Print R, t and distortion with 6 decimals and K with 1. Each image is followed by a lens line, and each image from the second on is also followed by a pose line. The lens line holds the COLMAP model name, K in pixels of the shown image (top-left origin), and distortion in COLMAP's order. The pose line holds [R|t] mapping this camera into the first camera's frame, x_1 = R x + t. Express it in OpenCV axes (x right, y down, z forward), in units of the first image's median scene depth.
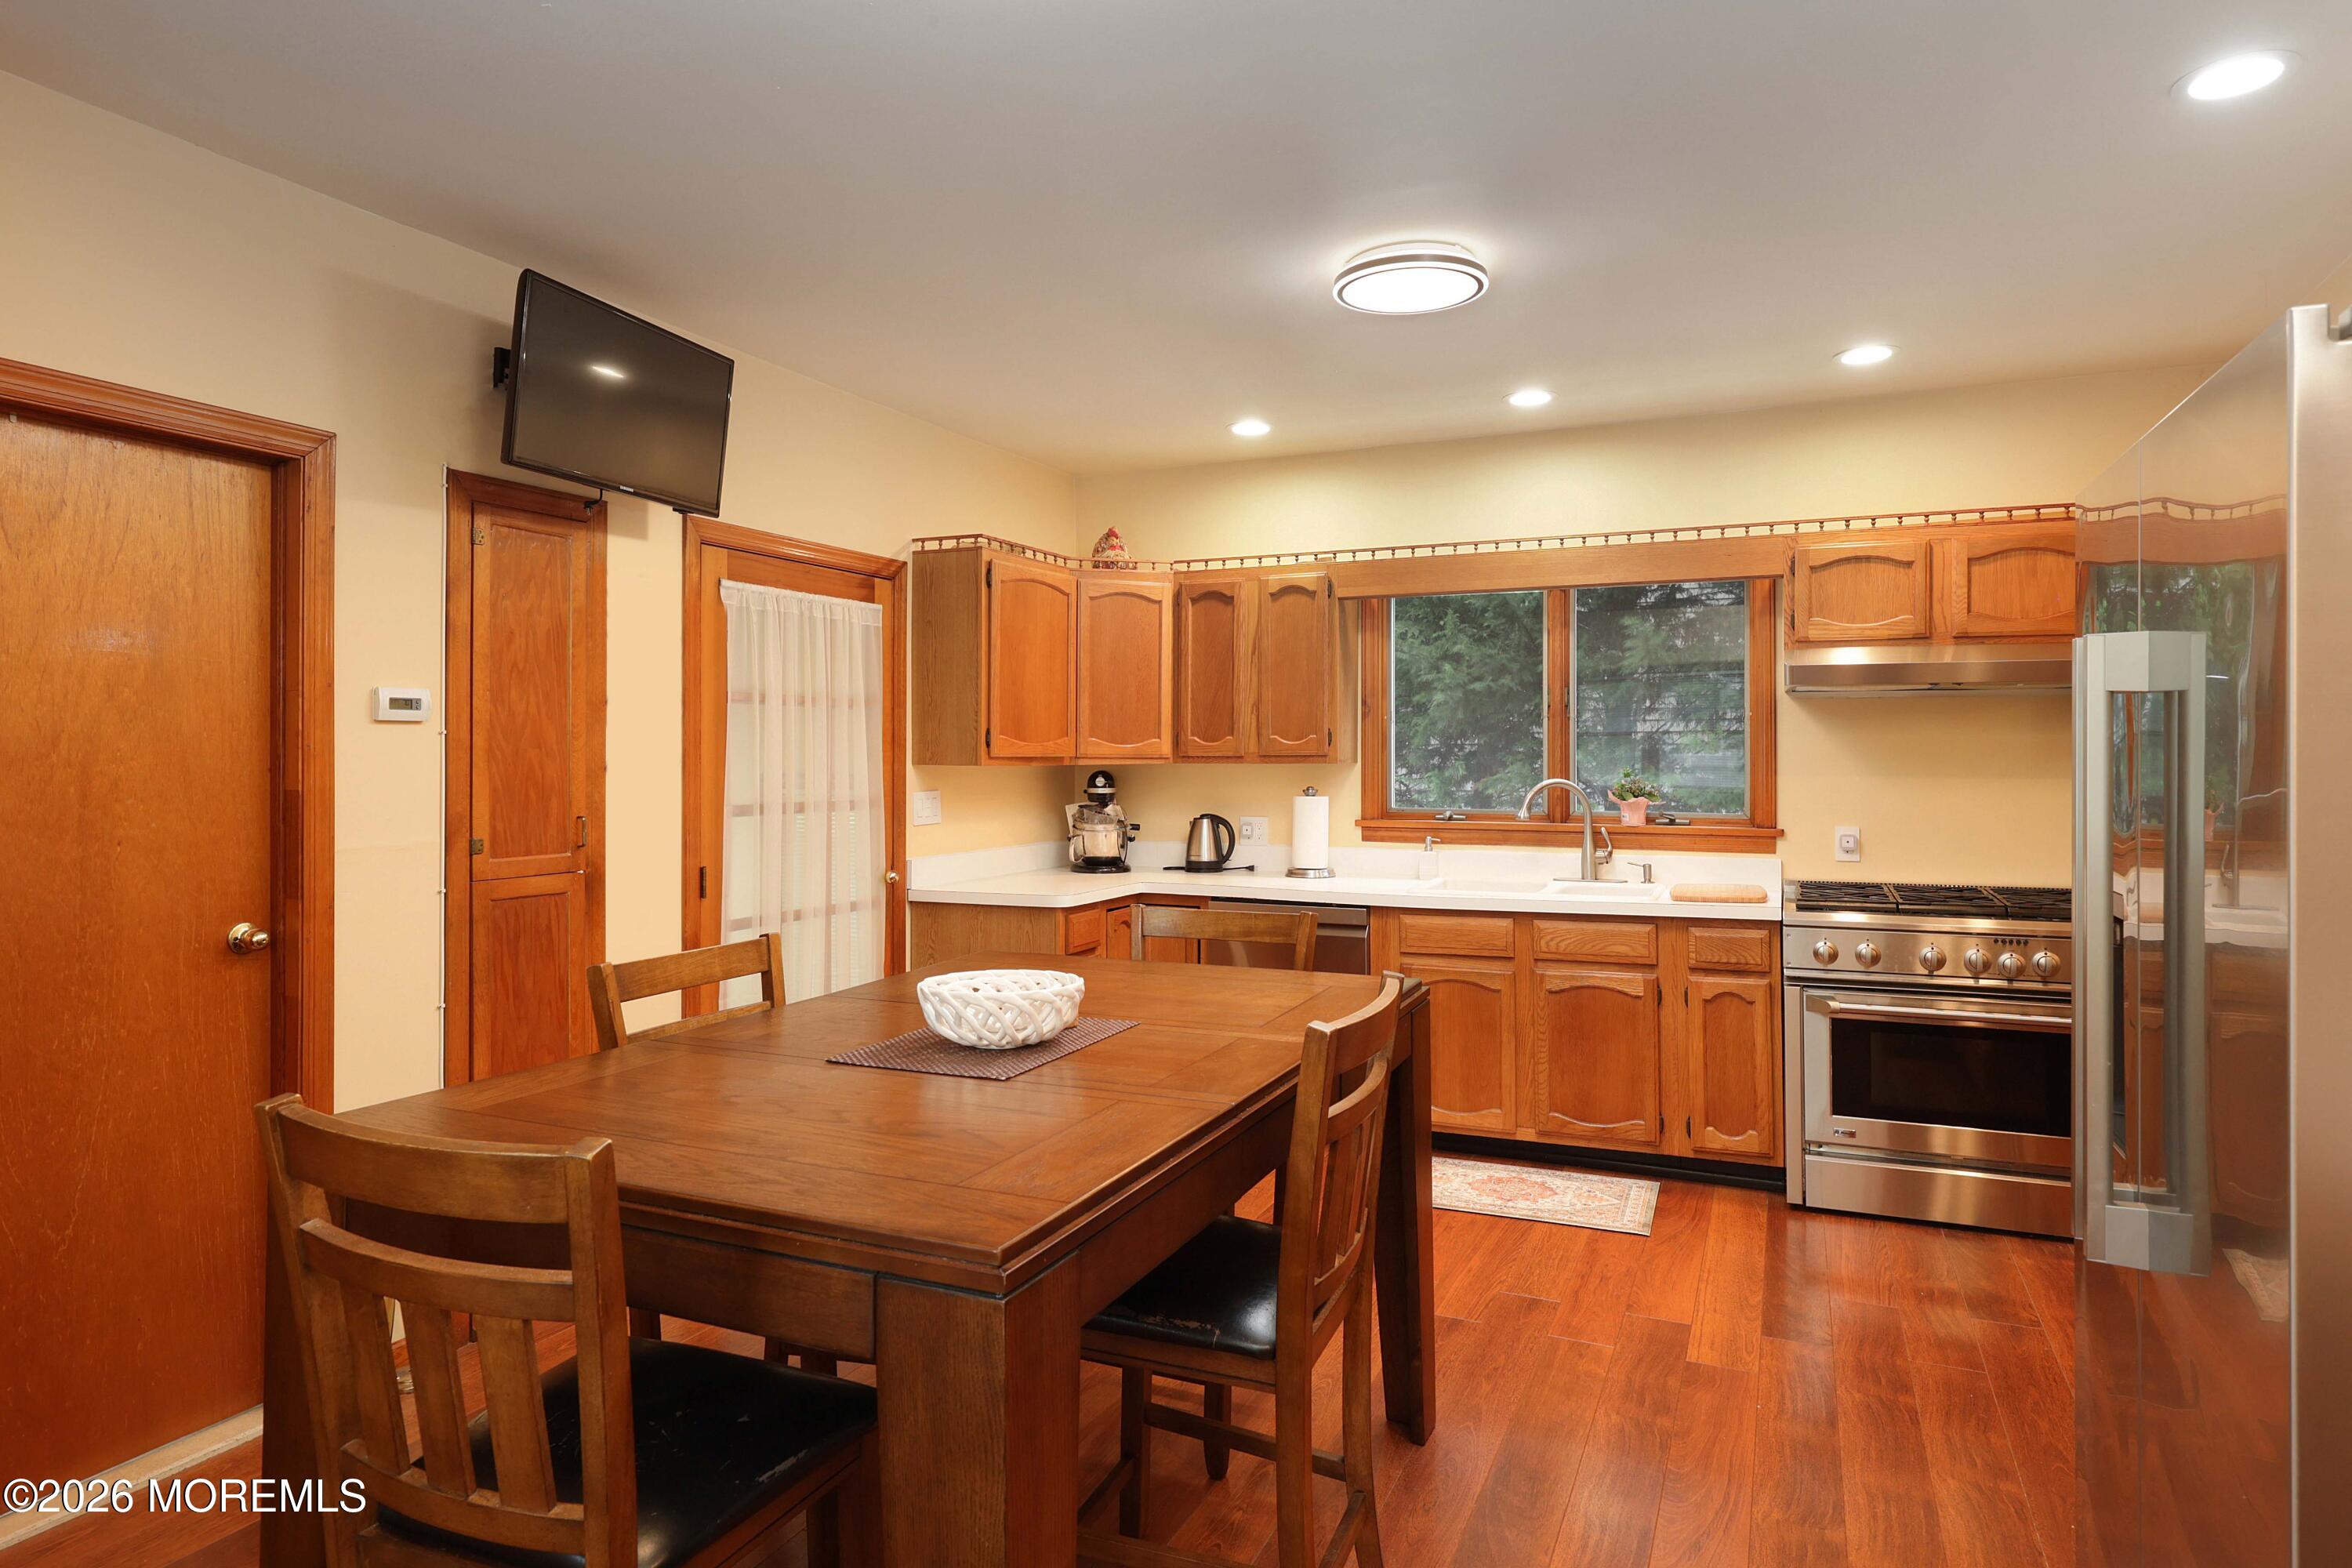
lens RADIAL K [[1319.1, 0, 1168.6], [0, 1319.1, 755.3], [0, 0, 1]] dist [0.001316, 0.001150]
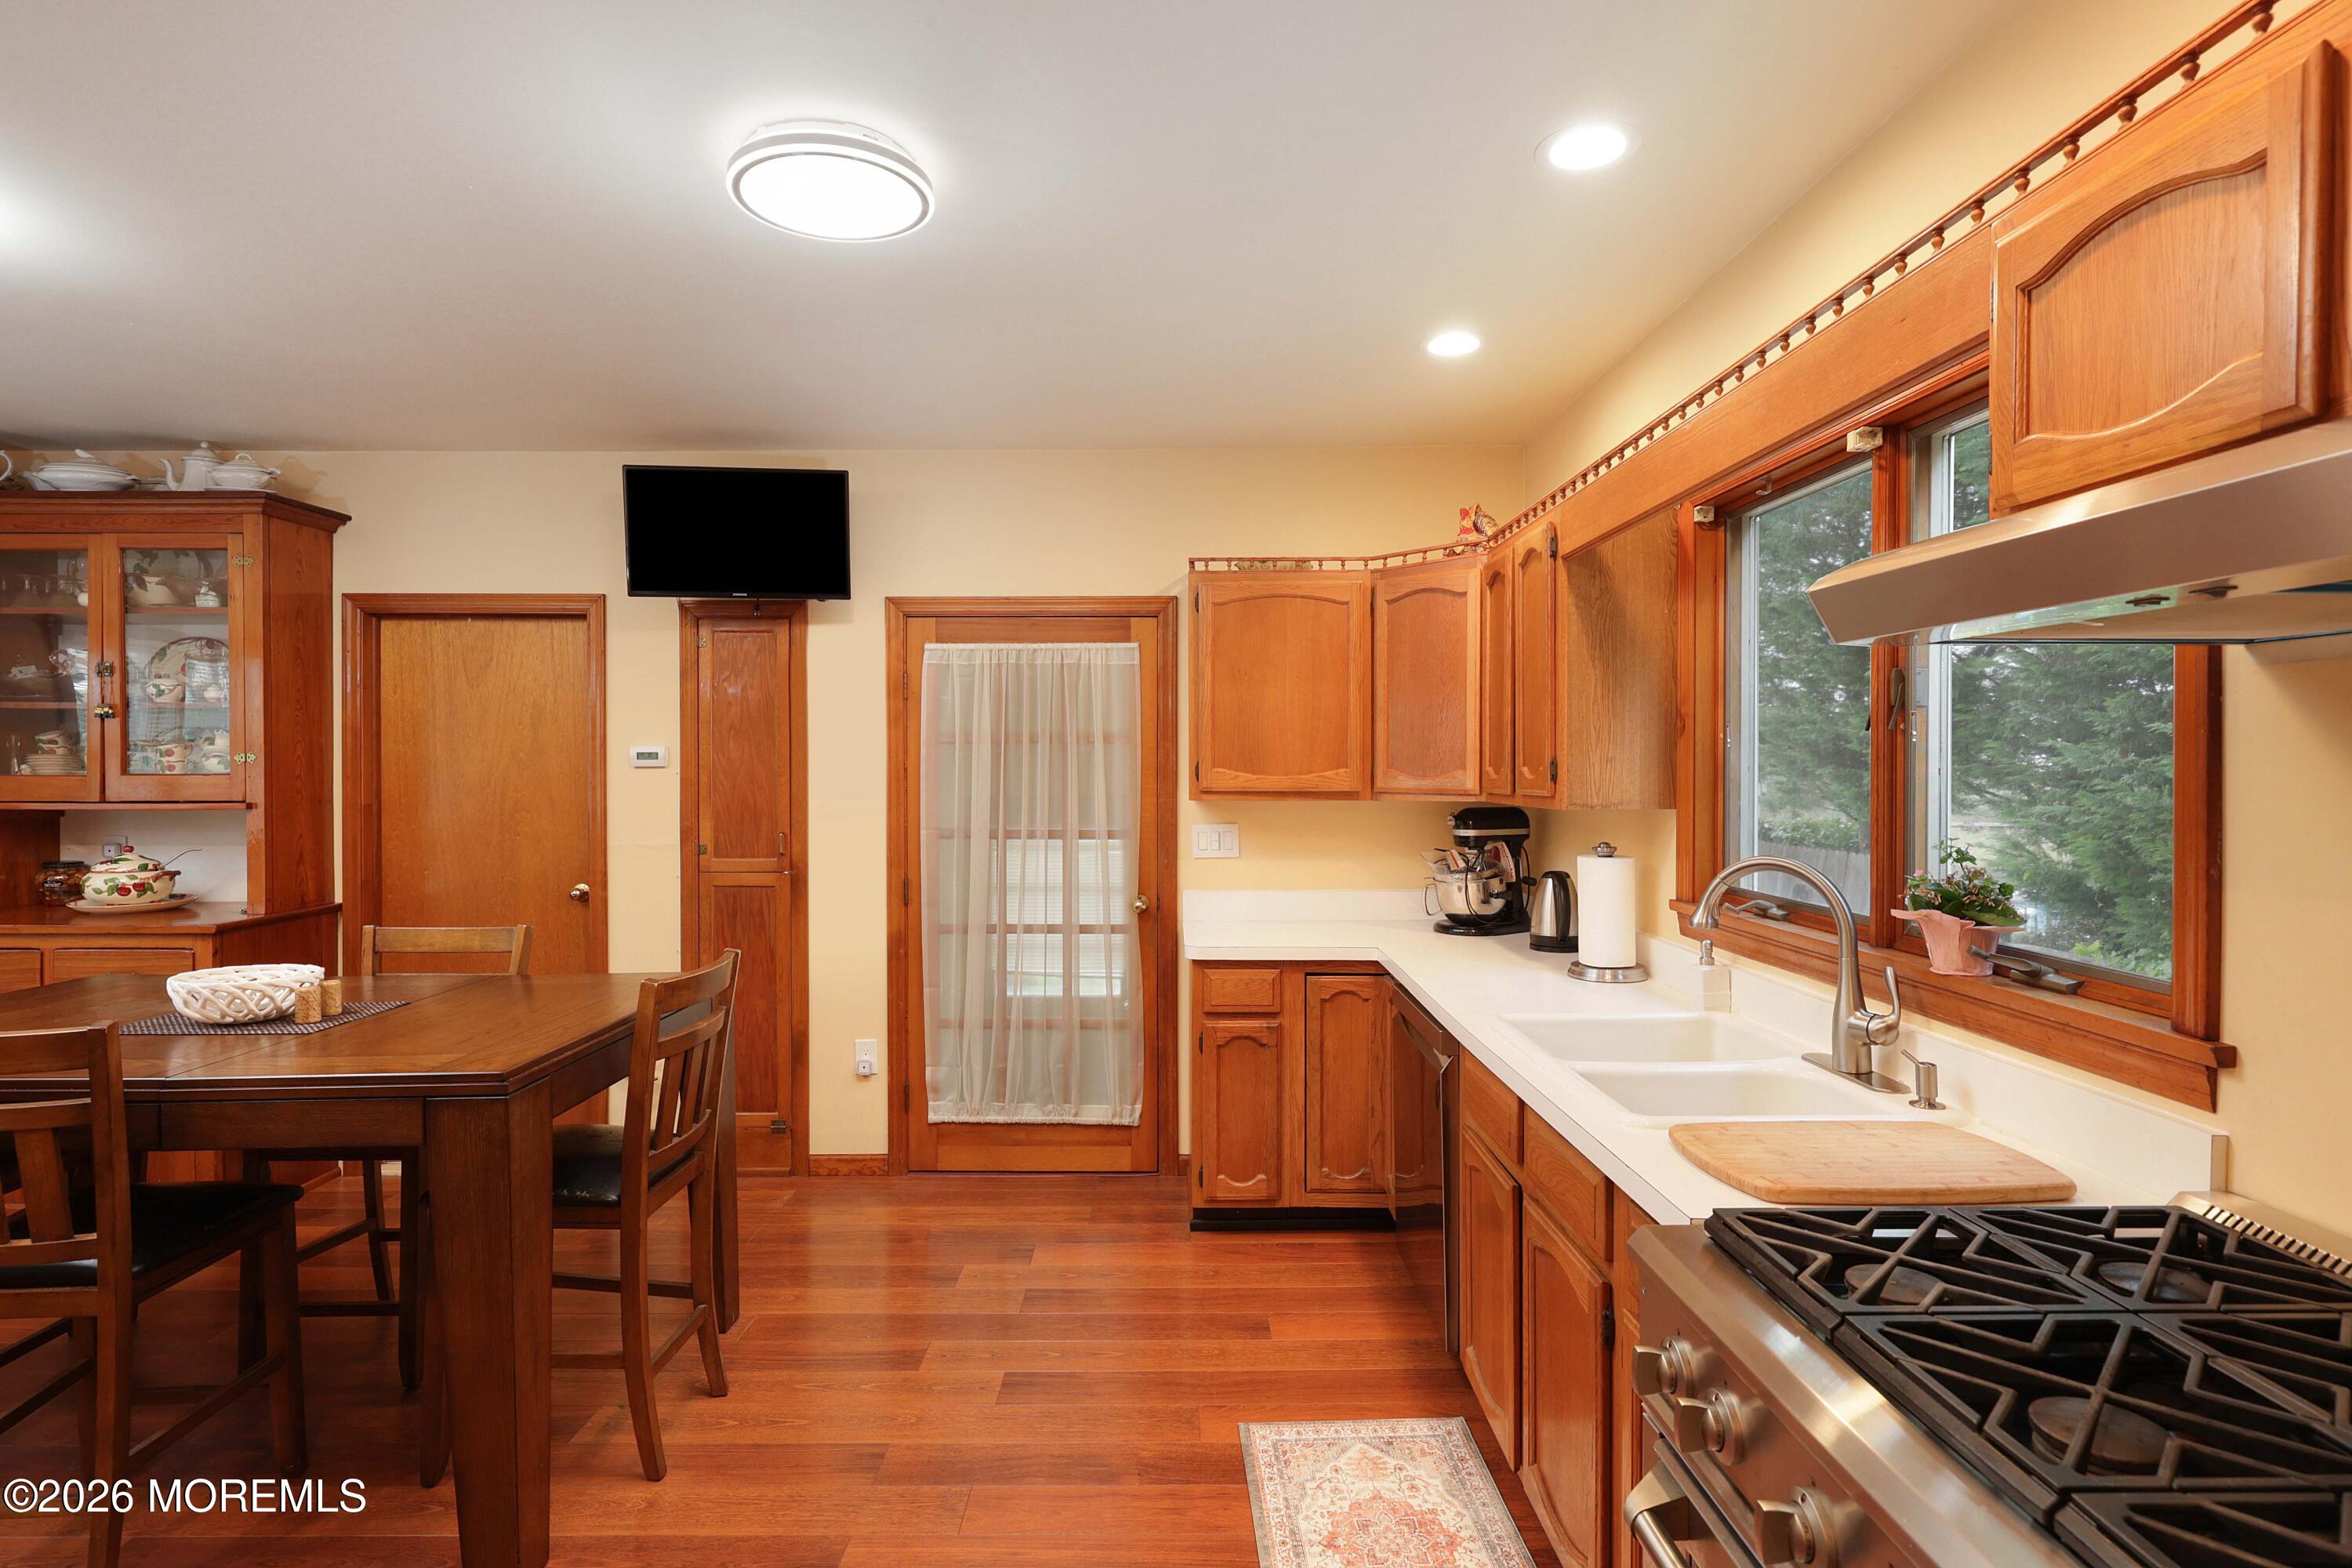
lens RADIAL K [[1167.7, 0, 1176.0], [0, 1167.7, 784.0], [0, 0, 1]] dist [-0.020526, 0.000753]
pose [[0.433387, 0.012817, -0.901117, 0.599972], [-0.000642, 0.999903, 0.013914, -0.015682], [0.901208, -0.005452, 0.433353, 0.608132]]
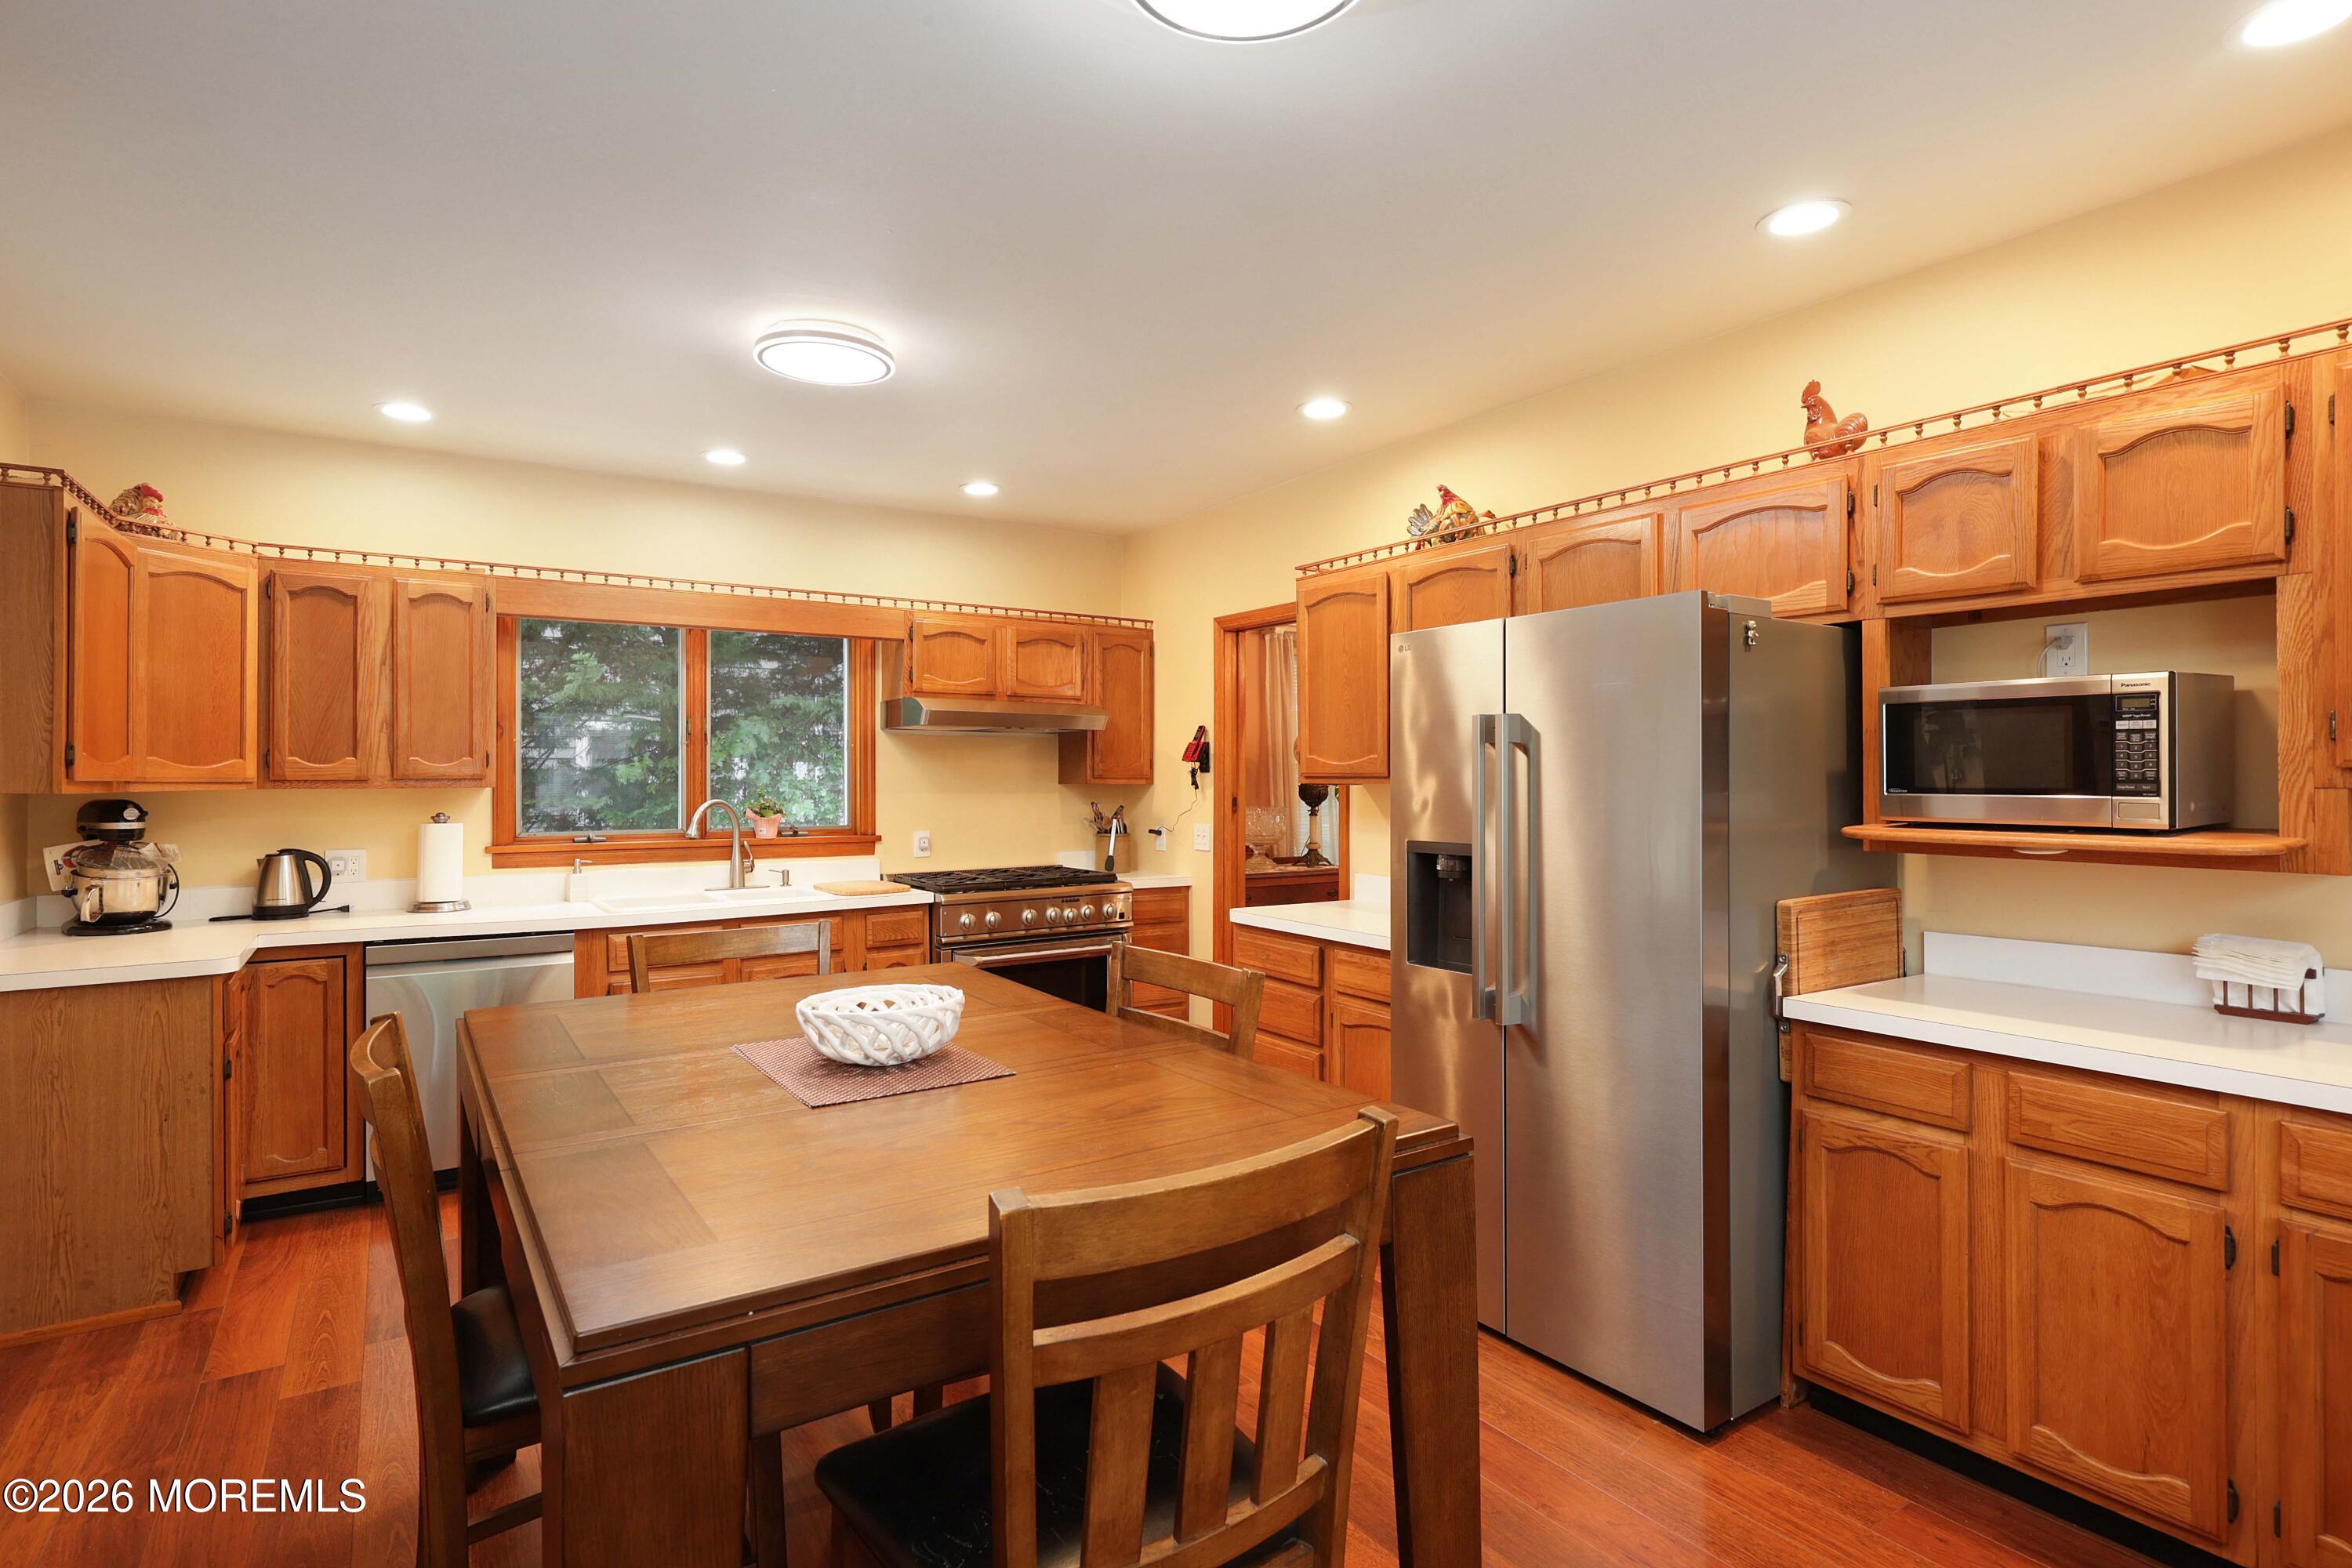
lens RADIAL K [[1167.7, 0, 1176.0], [0, 1167.7, 784.0], [0, 0, 1]] dist [-0.020526, 0.000753]
pose [[0.523396, -0.005466, 0.852072, -0.344432], [0.002954, 0.999985, 0.004601, 0.001461], [-0.852085, 0.000109, 0.523404, 0.153709]]
